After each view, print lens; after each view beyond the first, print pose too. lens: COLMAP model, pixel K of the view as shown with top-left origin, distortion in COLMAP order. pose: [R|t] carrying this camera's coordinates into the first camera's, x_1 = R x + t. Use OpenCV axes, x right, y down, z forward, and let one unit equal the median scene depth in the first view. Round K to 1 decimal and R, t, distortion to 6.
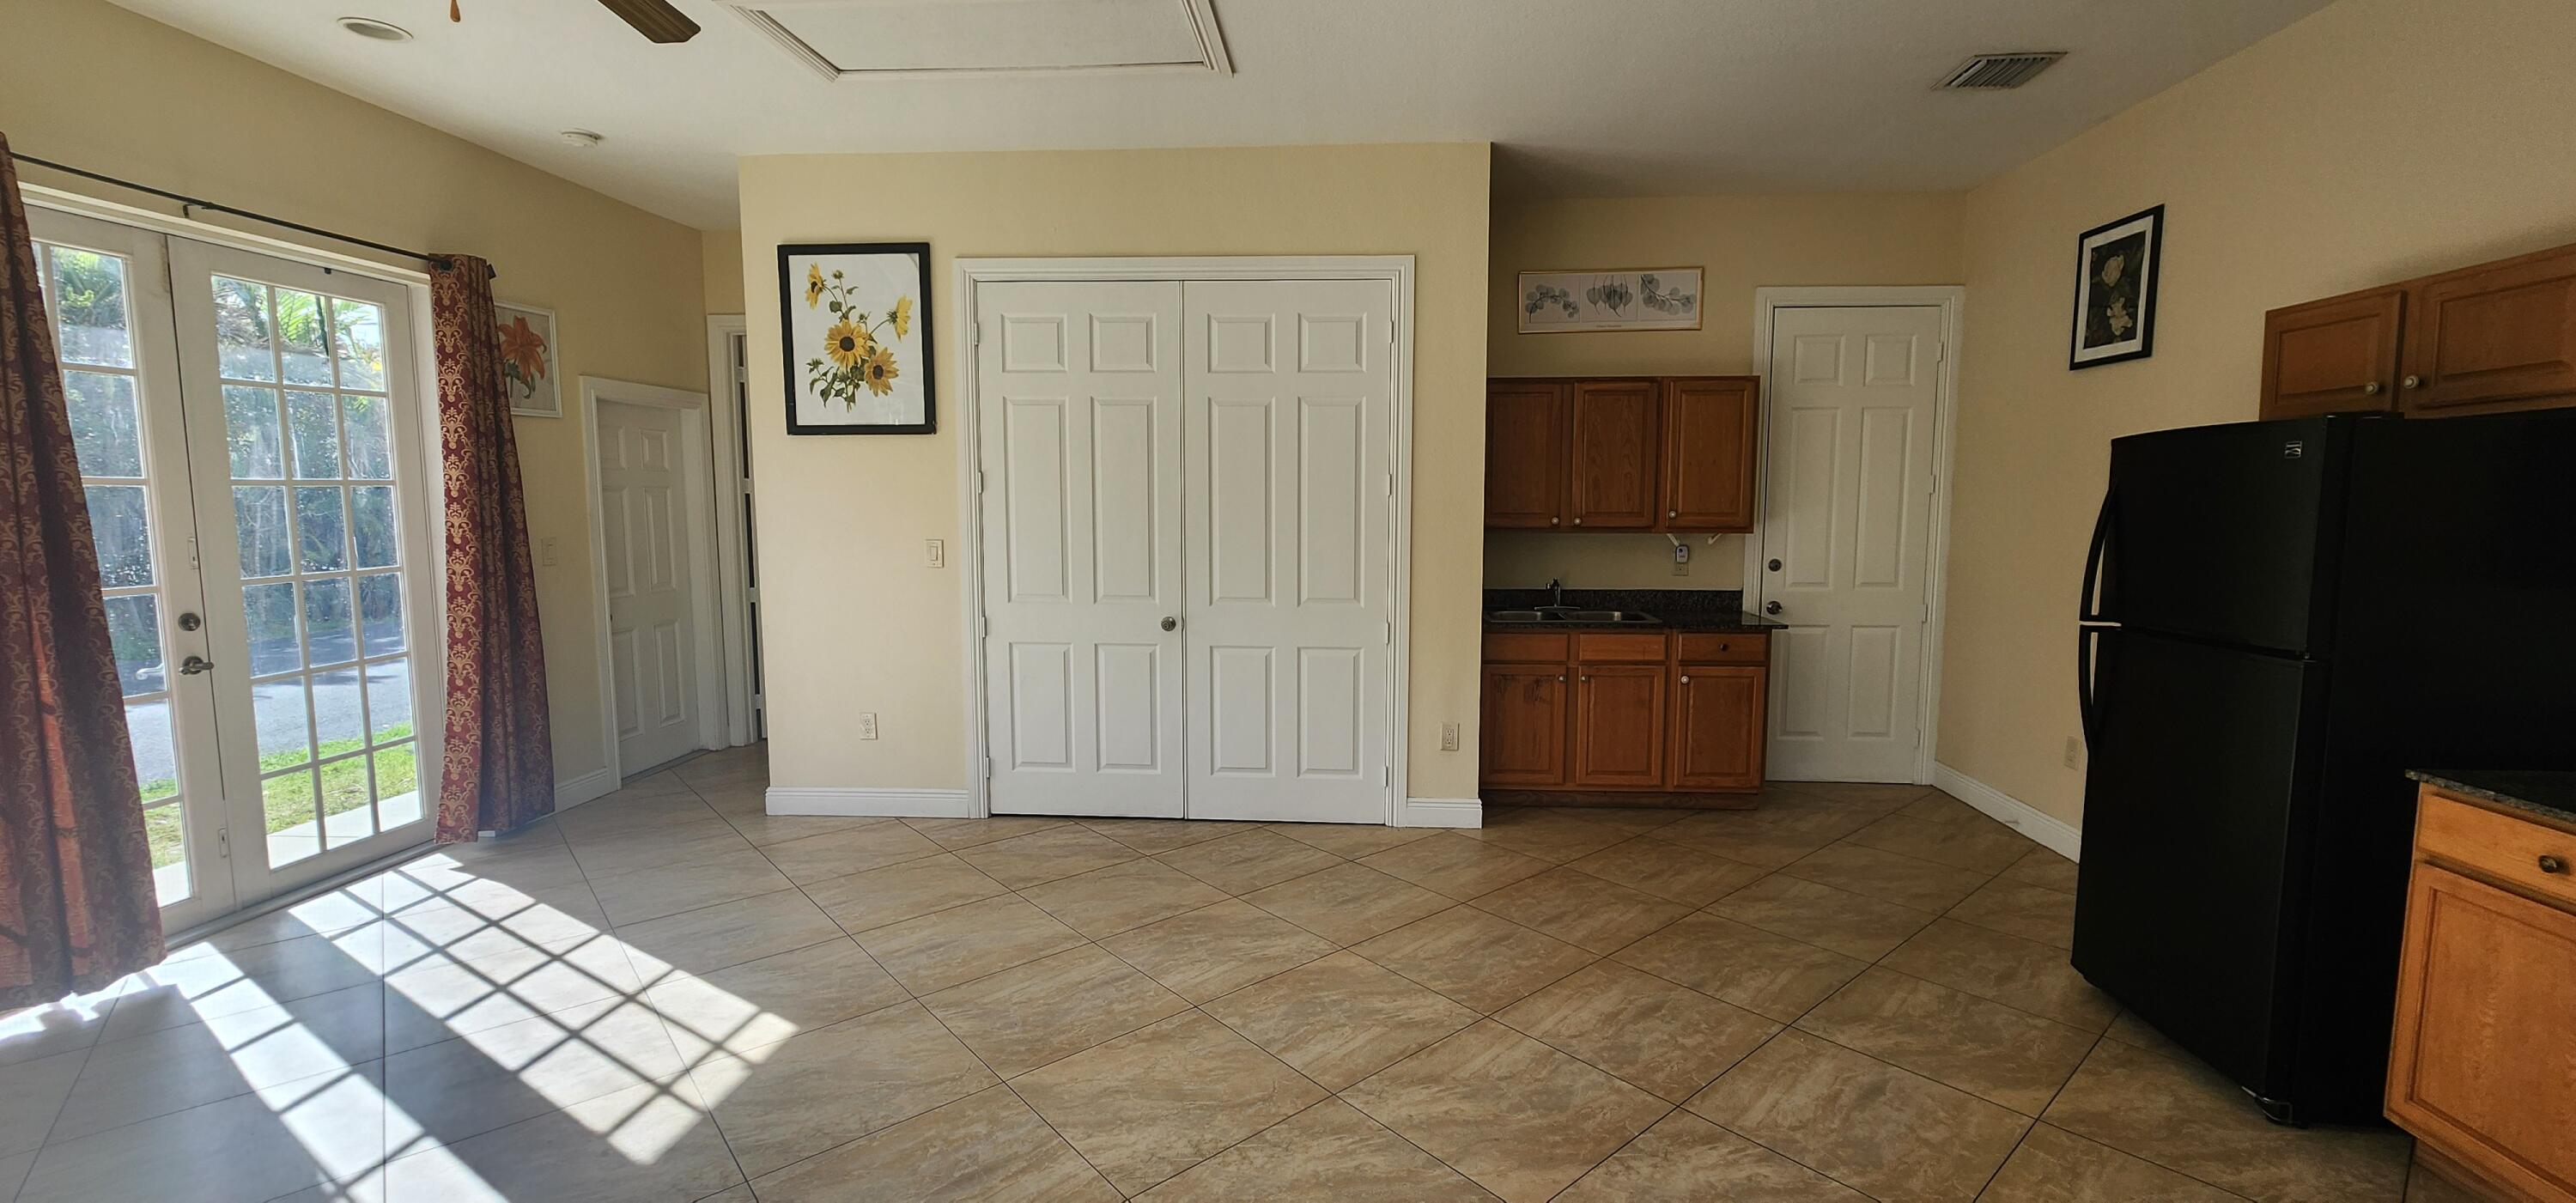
lens RADIAL K [[1060.6, 0, 1301.7], [0, 1060.6, 596.7], [0, 0, 1]] dist [0.003075, -0.000002]
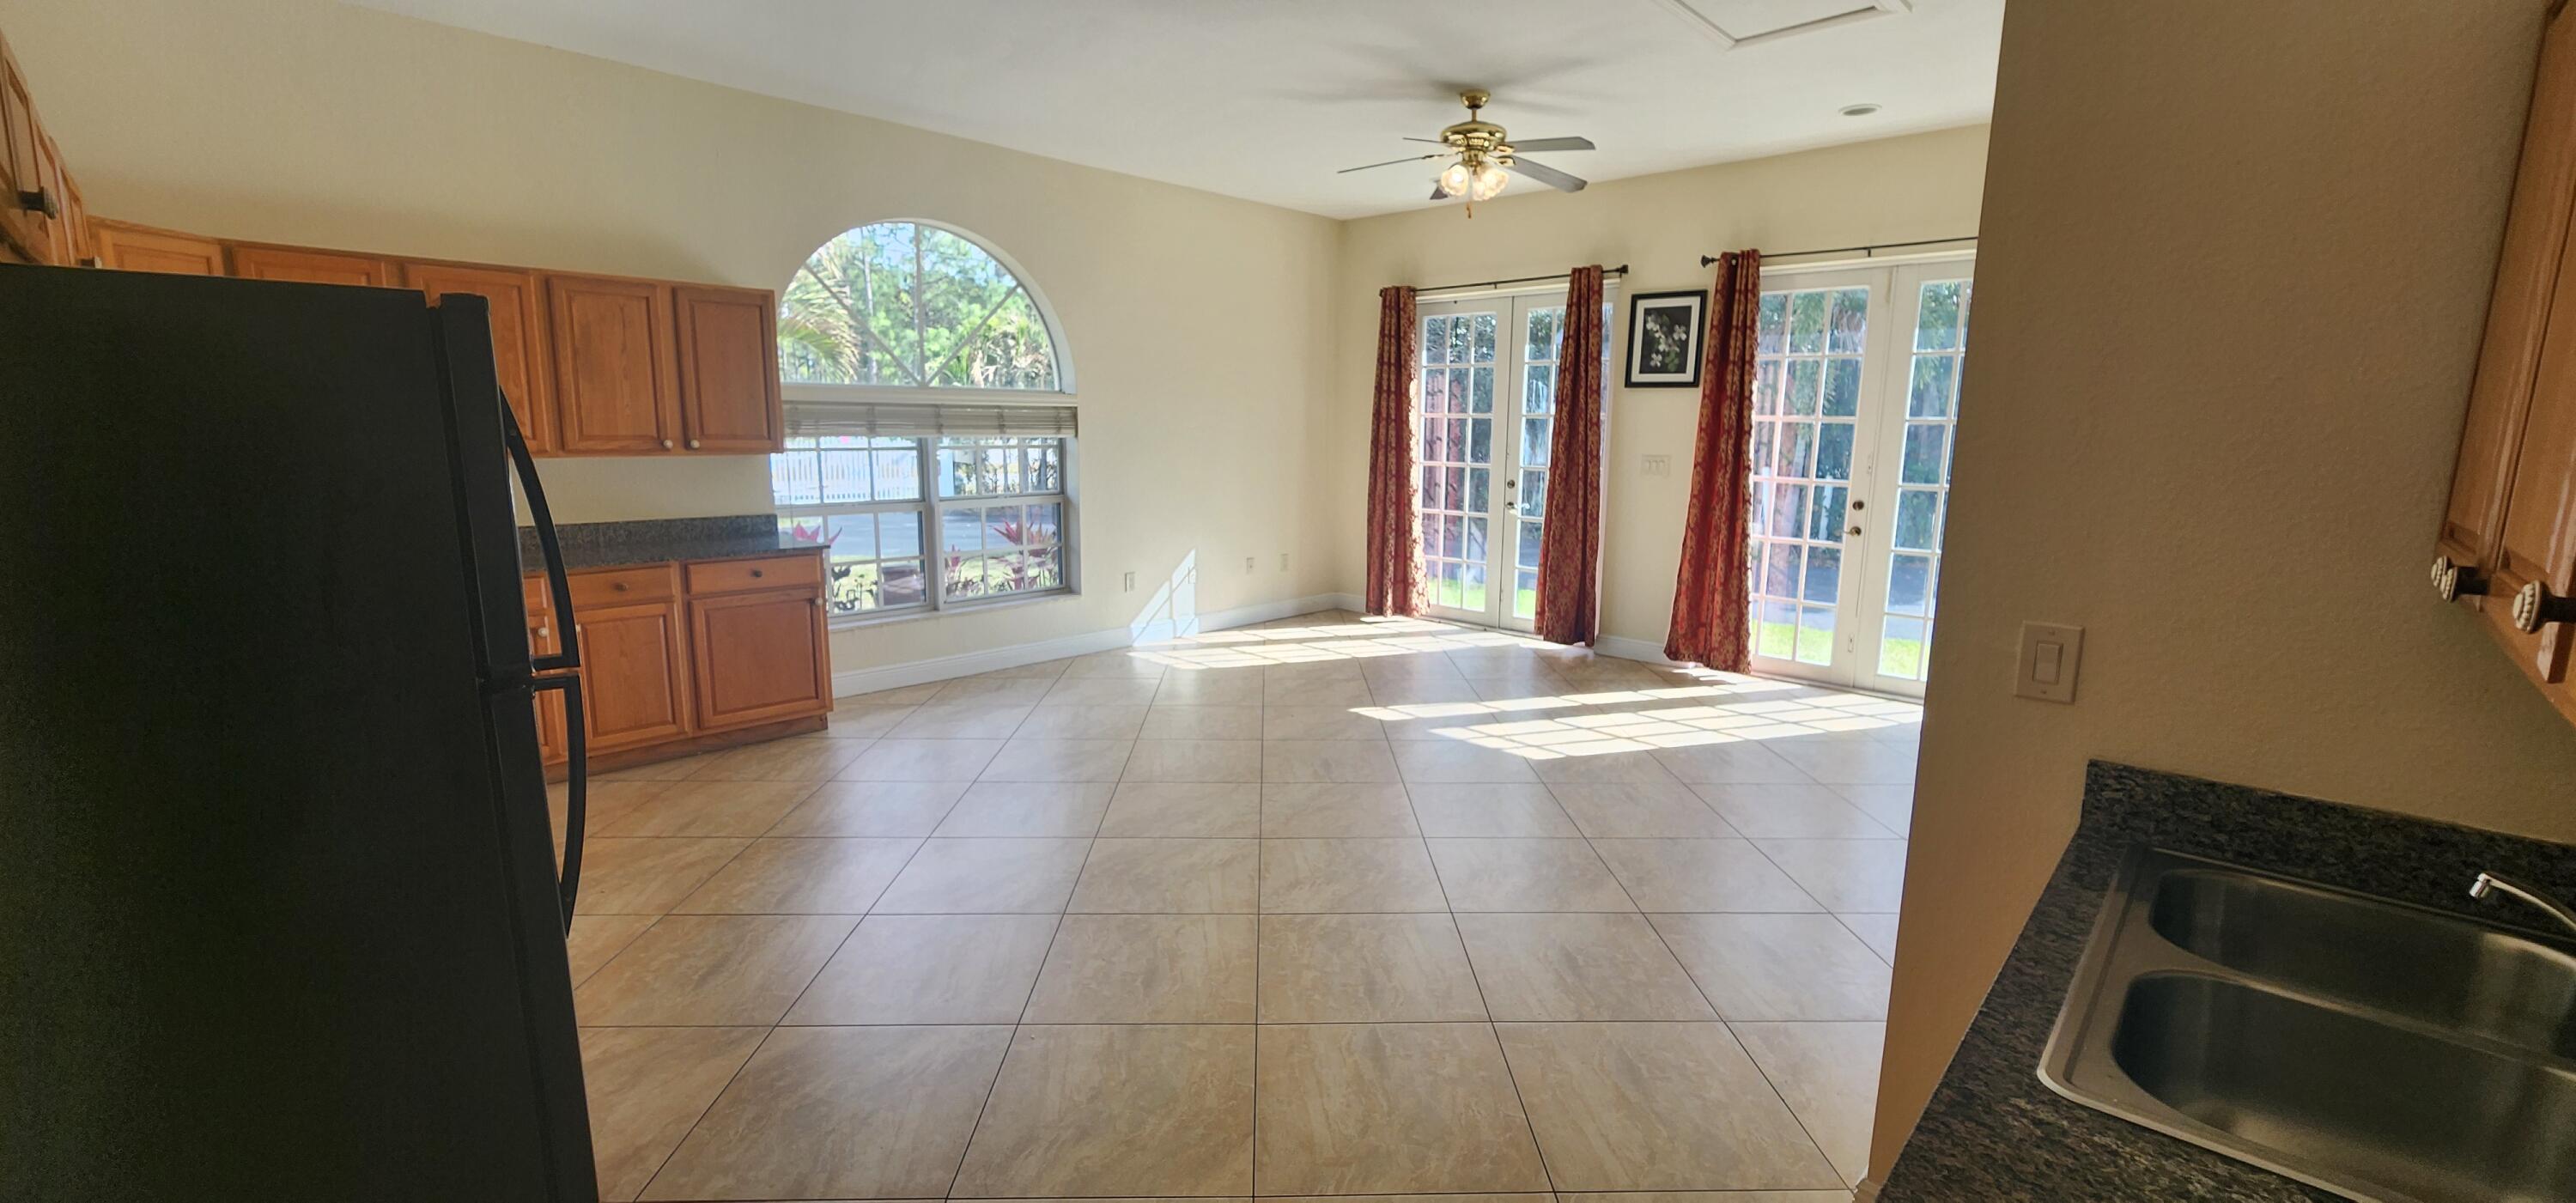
lens RADIAL K [[1050.2, 0, 1297.6], [0, 1050.2, 606.7], [0, 0, 1]] dist [-0.000320, -0.000311]
pose [[-0.635998, 0.127163, -0.761142, 0.598337], [-0.088313, 0.967856, 0.235491, -0.102328], [0.766621, 0.216991, -0.604324, 1.047527]]
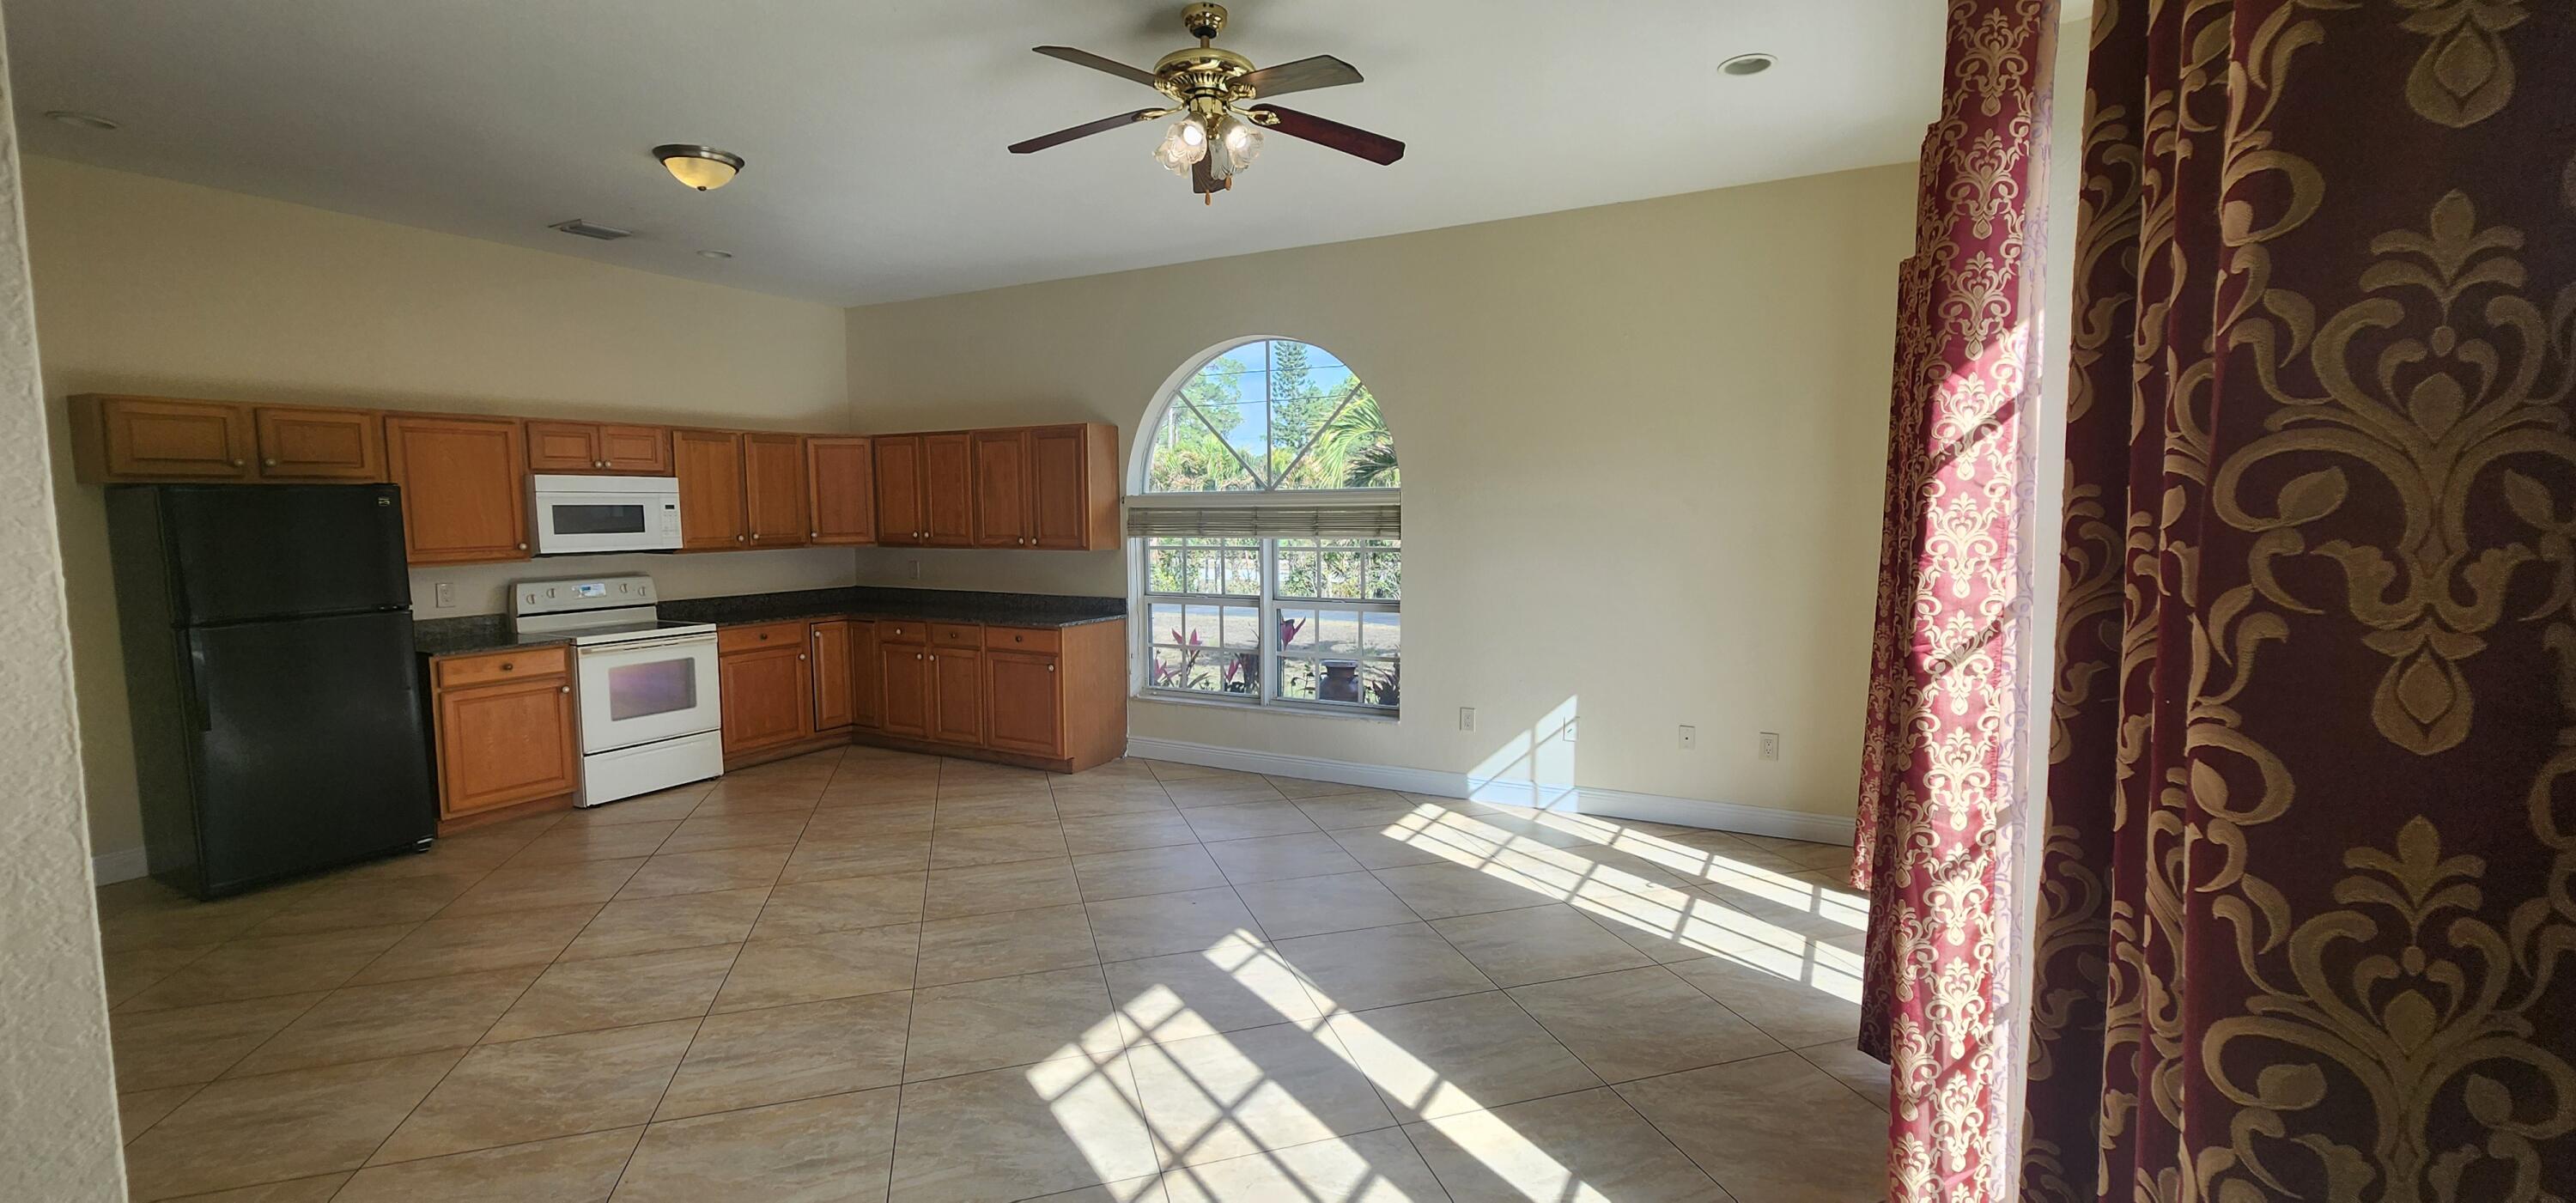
lens RADIAL K [[1060.6, 0, 1301.7], [0, 1060.6, 596.7], [0, 0, 1]] dist [0.003075, -0.000002]
pose [[-0.915619, -0.026712, 0.401158, -0.696512], [0.045481, 0.984504, 0.169362, -0.113987], [-0.399465, 0.173317, -0.900216, 1.091179]]
